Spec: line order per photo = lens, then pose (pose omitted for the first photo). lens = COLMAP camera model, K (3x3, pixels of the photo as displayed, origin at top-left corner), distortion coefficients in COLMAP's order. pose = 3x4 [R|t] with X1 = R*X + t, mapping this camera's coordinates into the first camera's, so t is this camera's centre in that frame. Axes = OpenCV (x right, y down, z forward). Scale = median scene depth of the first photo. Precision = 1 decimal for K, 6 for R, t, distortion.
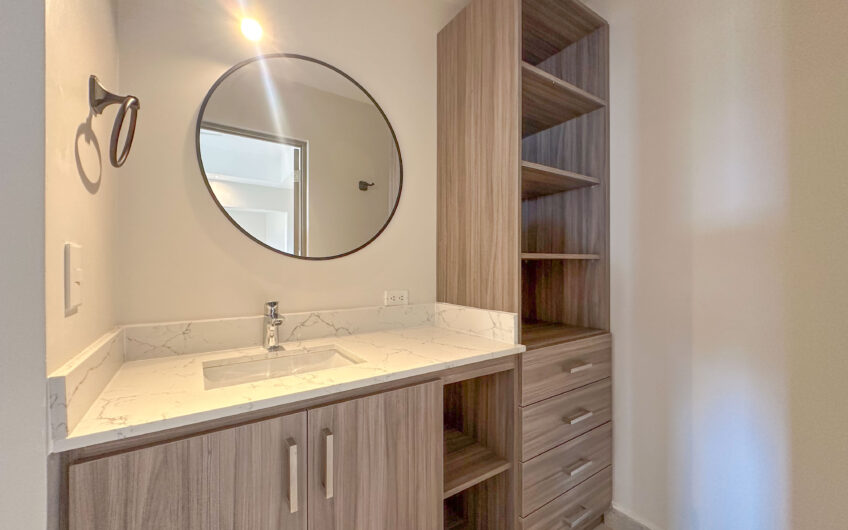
lens RADIAL K [[338.7, 0, 423.3], [0, 338.7, 265.0], [0, 0, 1]] dist [-0.000751, -0.000001]
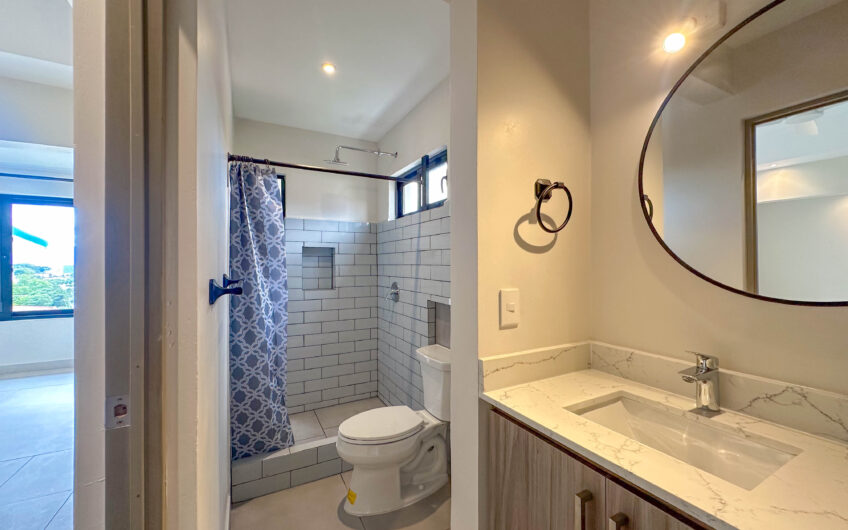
lens RADIAL K [[338.7, 0, 423.3], [0, 338.7, 265.0], [0, 0, 1]] dist [-0.000751, -0.000001]
pose [[-0.099711, 0.001884, -0.995015, 0.572365], [0.006827, 0.999976, 0.001210, -0.143018], [0.994993, -0.006672, -0.099722, 0.540391]]
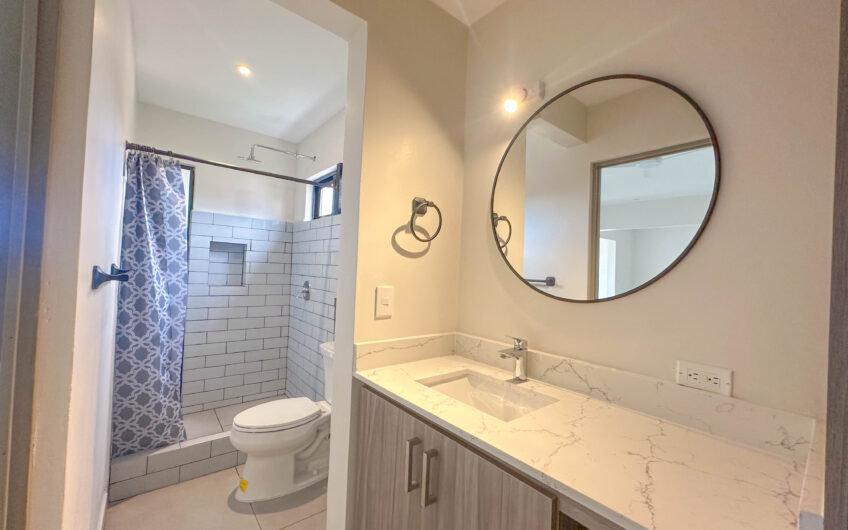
lens RADIAL K [[338.7, 0, 423.3], [0, 338.7, 265.0], [0, 0, 1]] dist [-0.000751, -0.000001]
pose [[0.098504, -0.011121, -0.995075, 0.823033], [-0.038418, 0.999150, -0.014970, -0.128746], [0.994395, 0.039703, 0.097993, 0.759031]]
